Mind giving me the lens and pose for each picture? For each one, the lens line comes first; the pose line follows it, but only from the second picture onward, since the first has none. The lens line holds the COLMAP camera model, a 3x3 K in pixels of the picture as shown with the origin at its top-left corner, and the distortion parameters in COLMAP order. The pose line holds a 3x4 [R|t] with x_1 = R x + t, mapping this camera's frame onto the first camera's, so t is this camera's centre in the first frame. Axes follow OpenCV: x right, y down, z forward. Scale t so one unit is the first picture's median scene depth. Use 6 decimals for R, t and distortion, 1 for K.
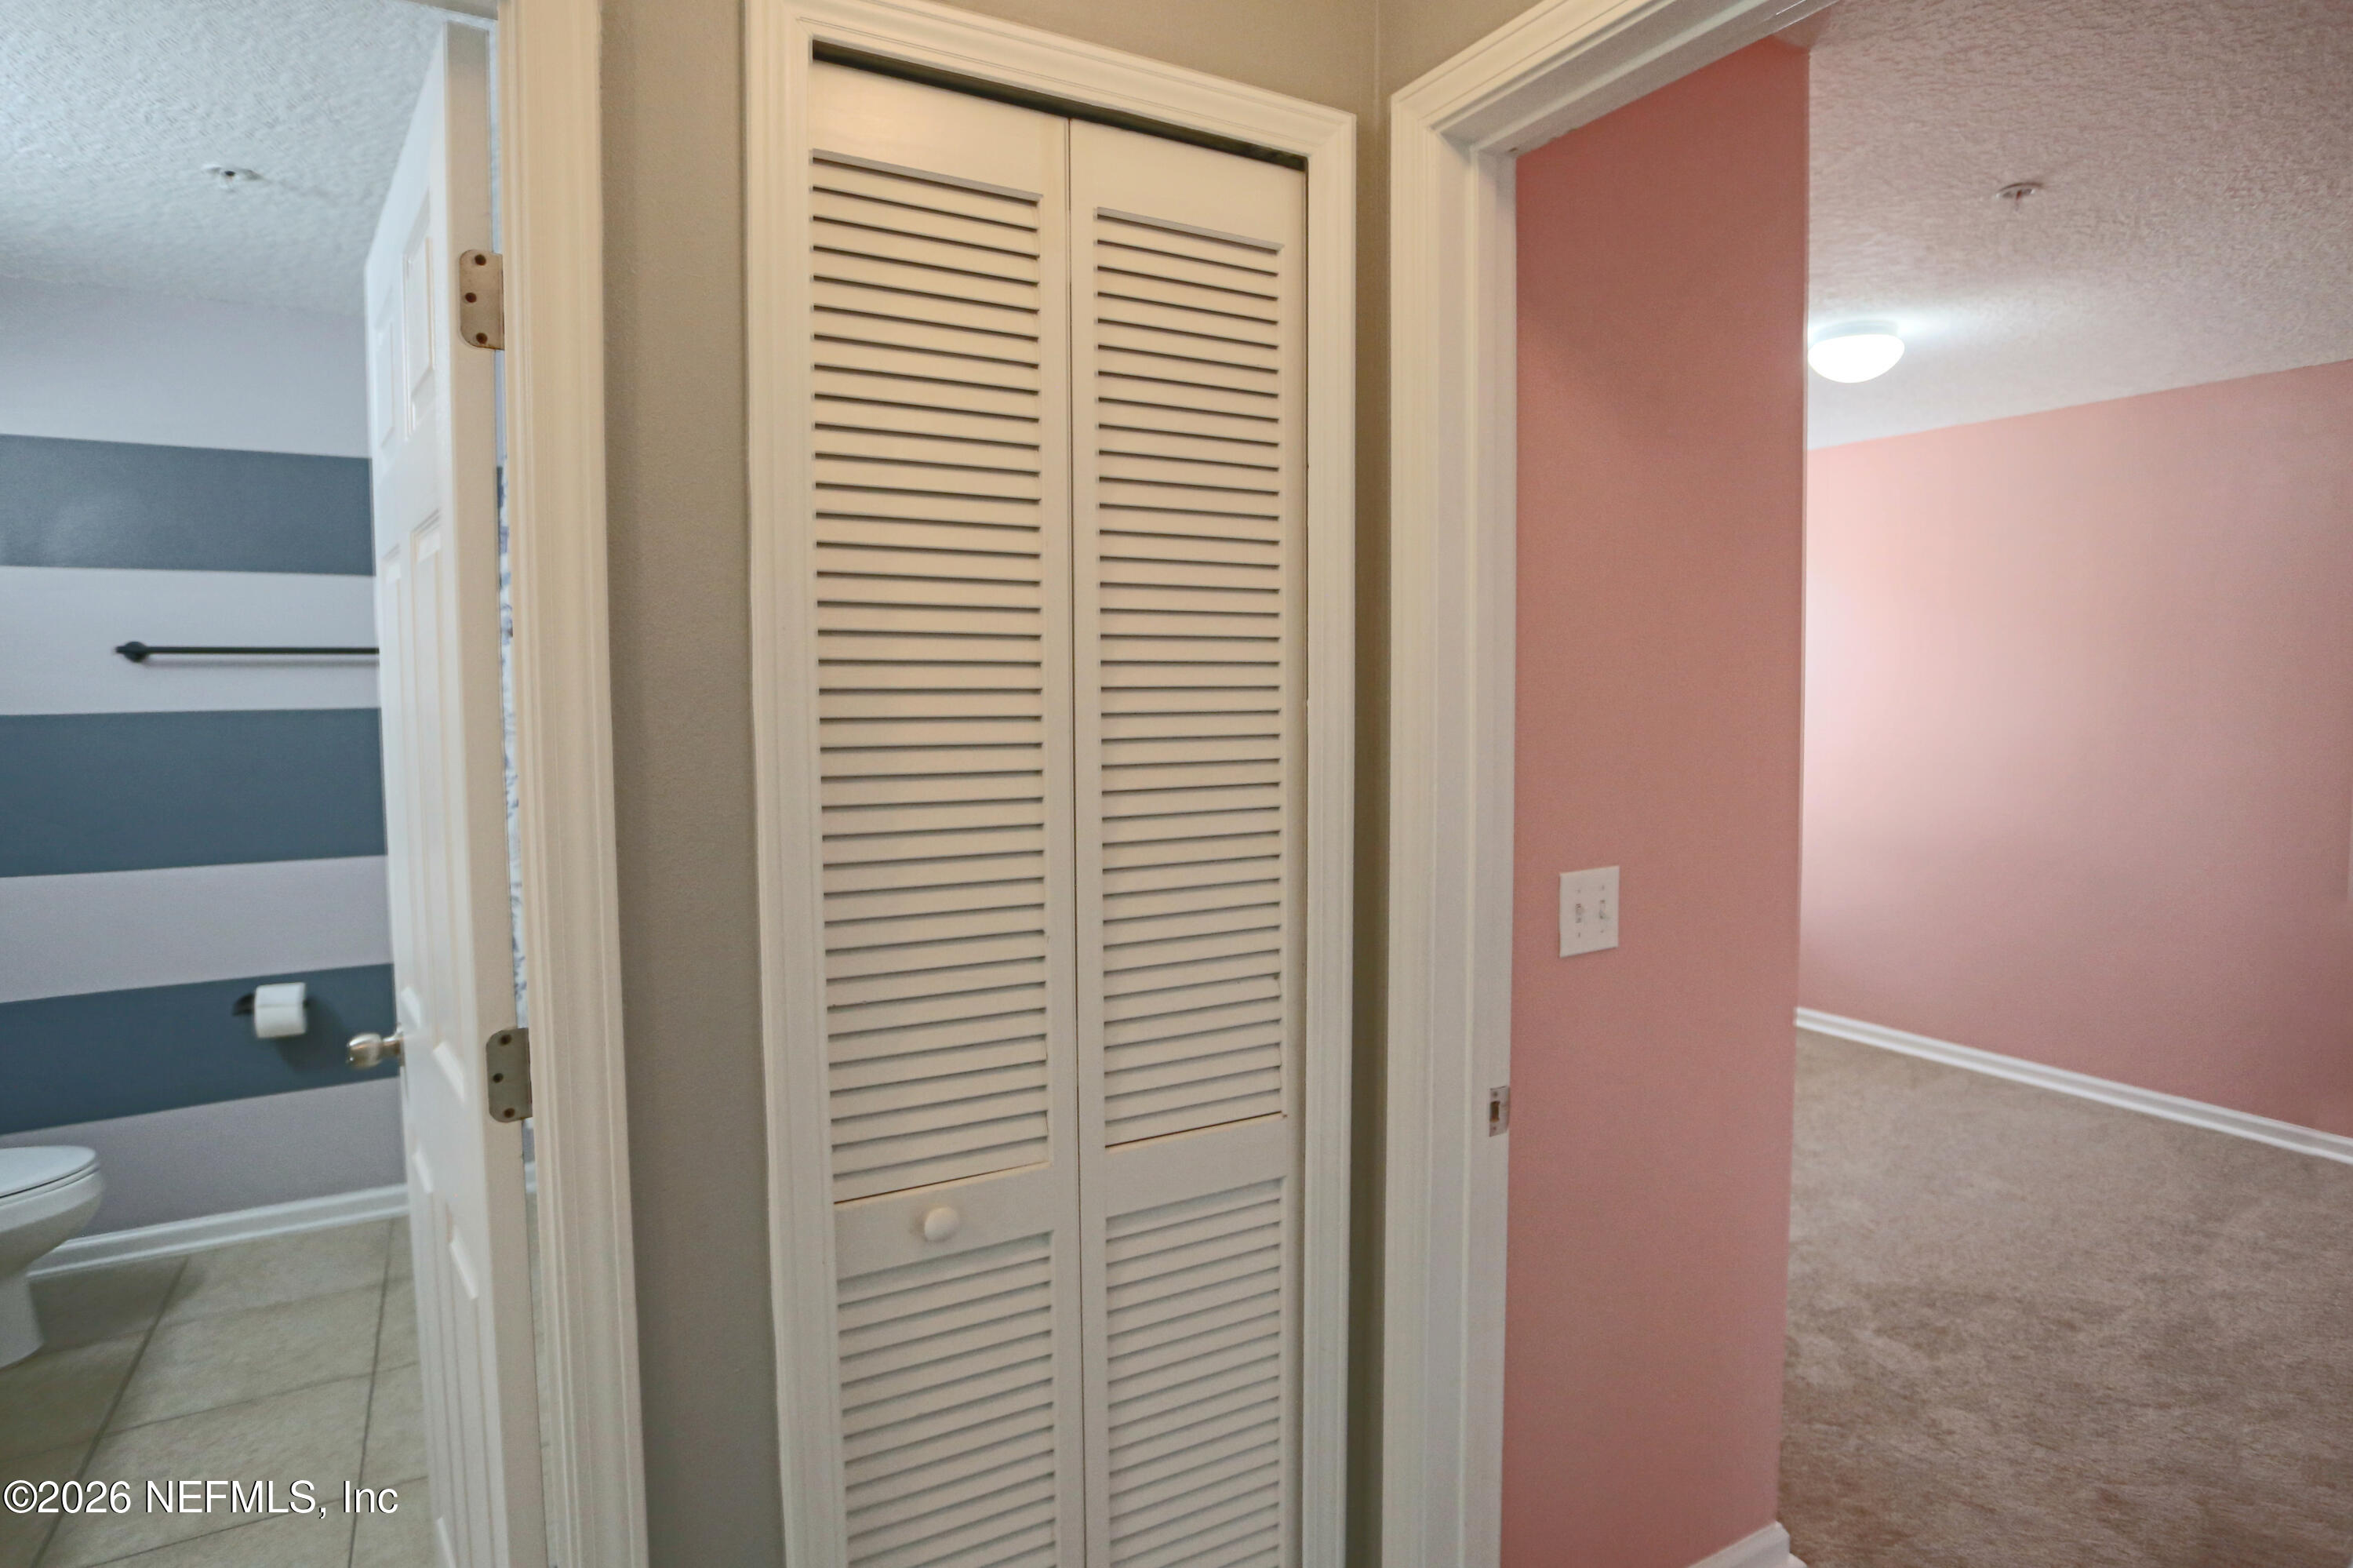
lens RADIAL K [[1260.1, 0, 1136.9], [0, 1260.1, 764.4], [0, 0, 1]] dist [-0.093061, 0.042456]
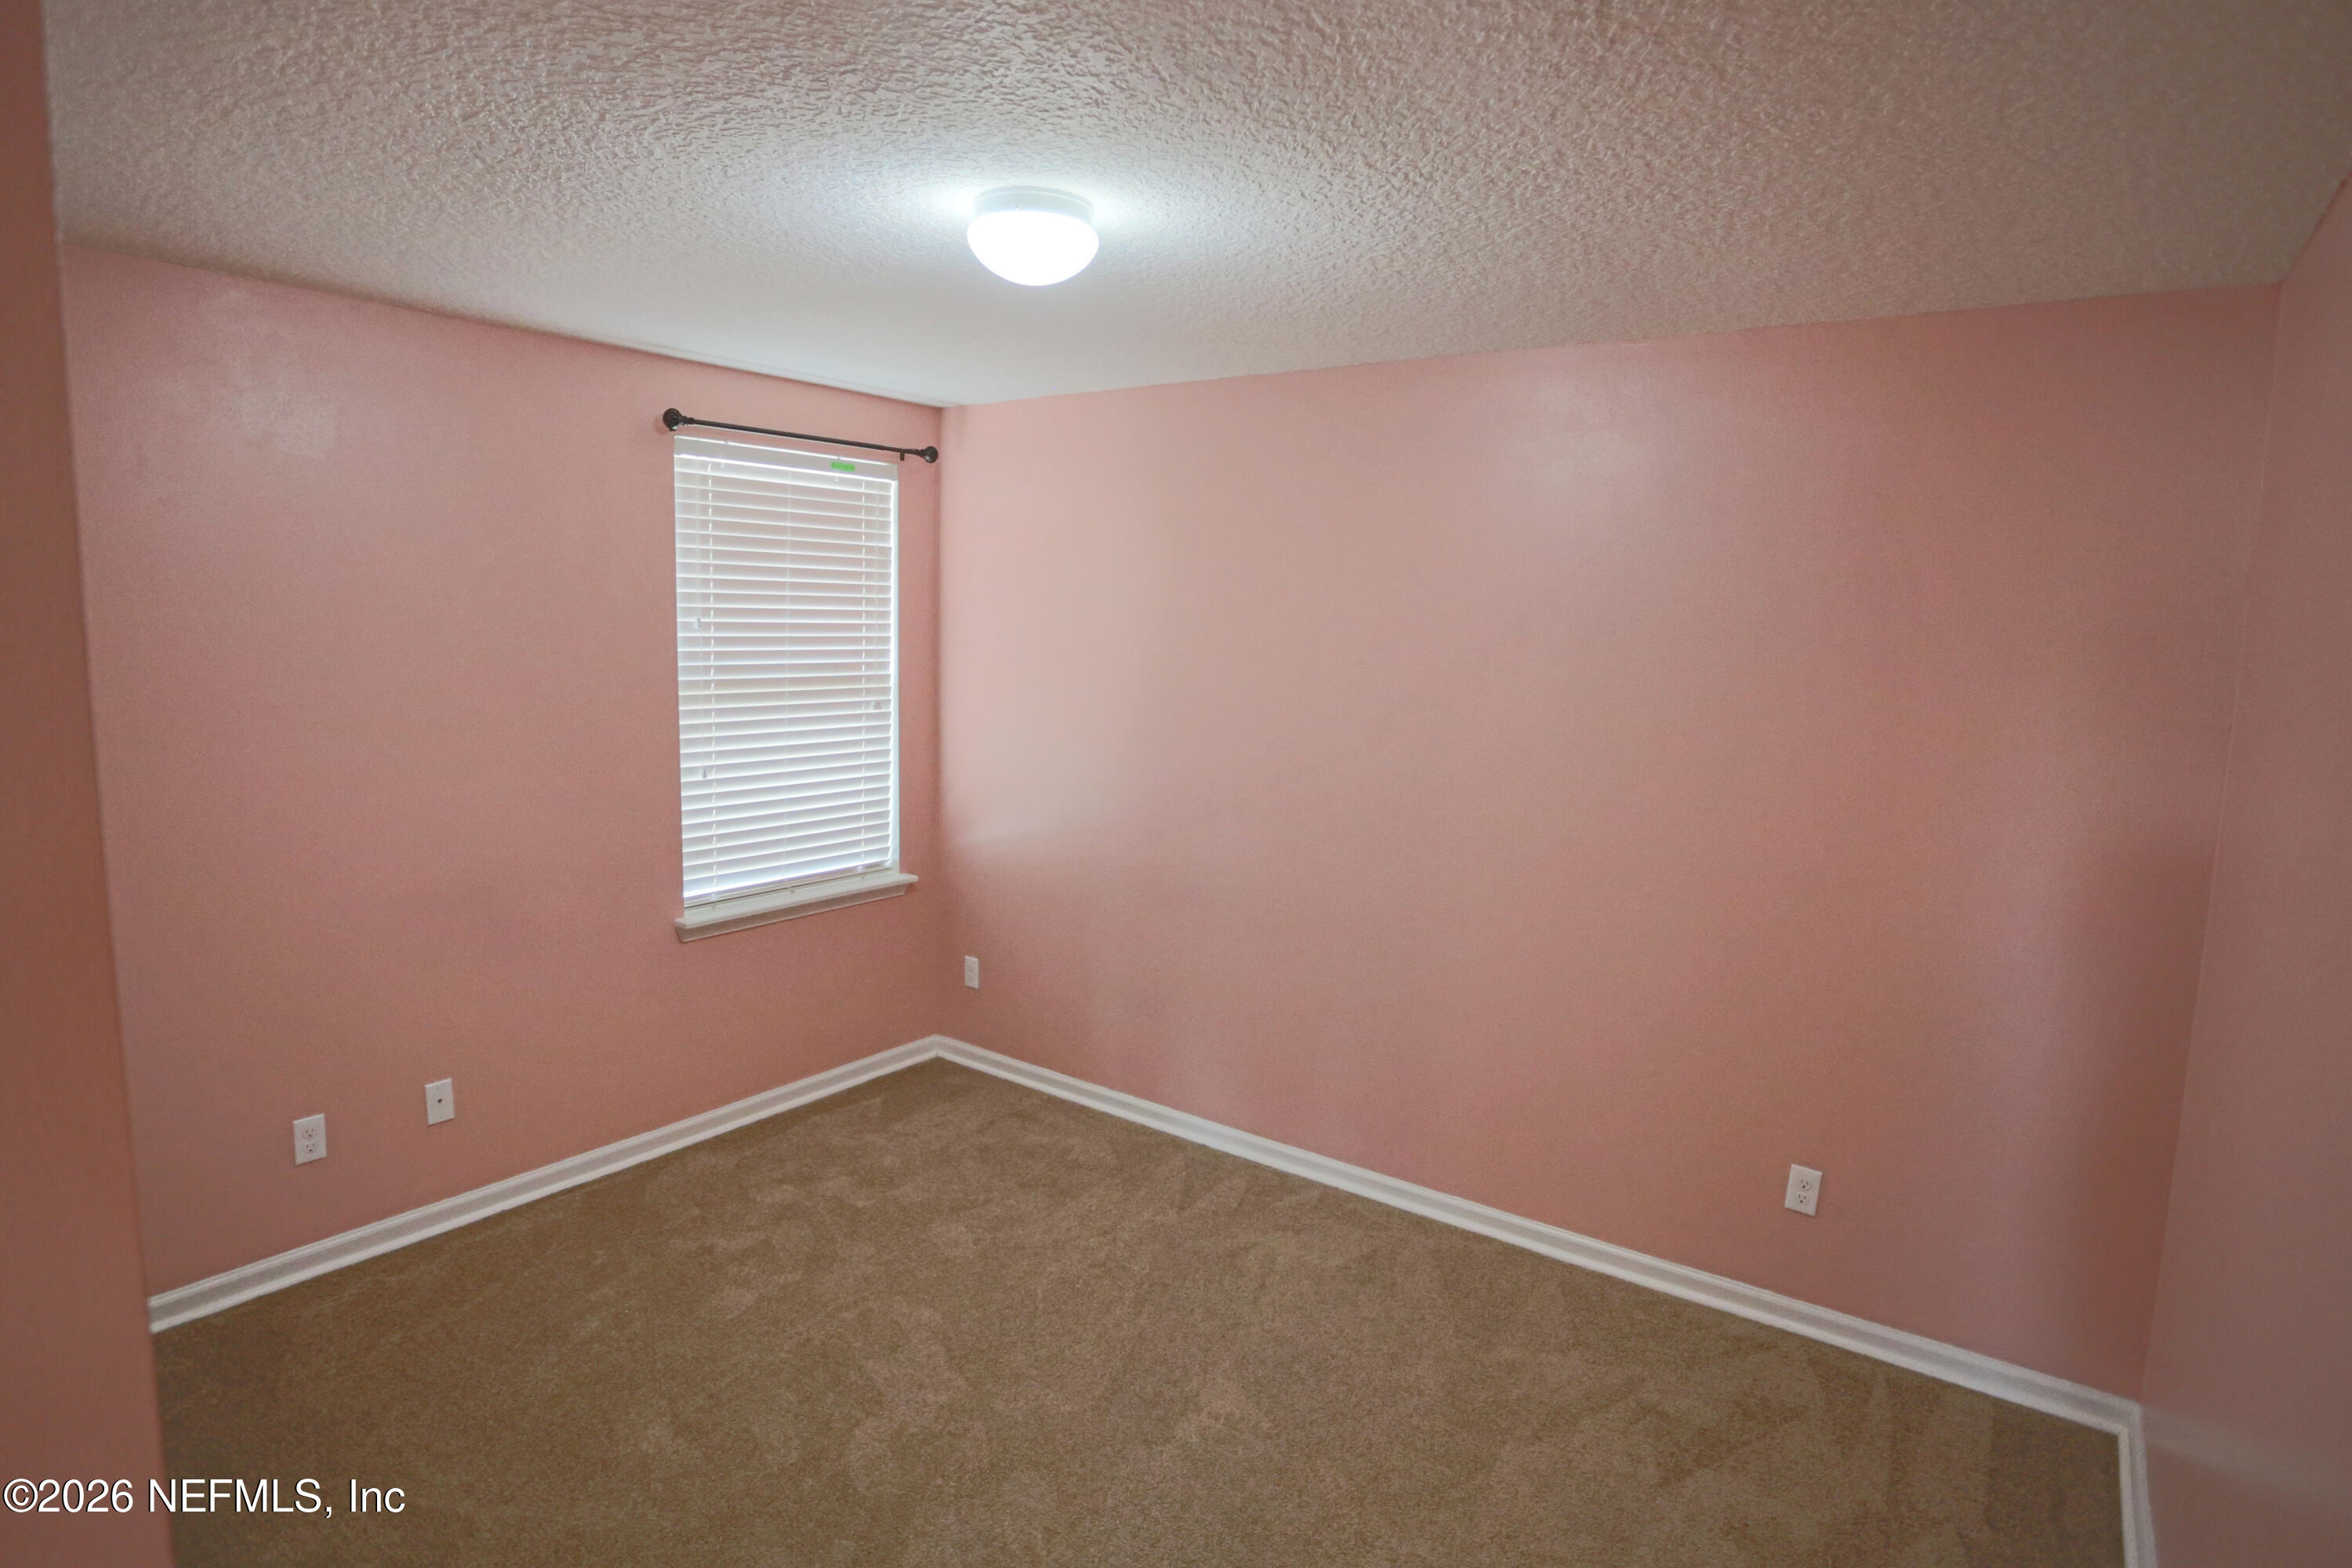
lens RADIAL K [[1262.4, 0, 1175.6], [0, 1262.4, 769.7], [0, 0, 1]] dist [-0.075651, 0.034402]
pose [[0.904887, -0.019121, 0.425223, 0.380718], [-0.013879, 0.997134, 0.074371, -0.112443], [-0.425426, -0.073199, 0.902028, 0.362251]]
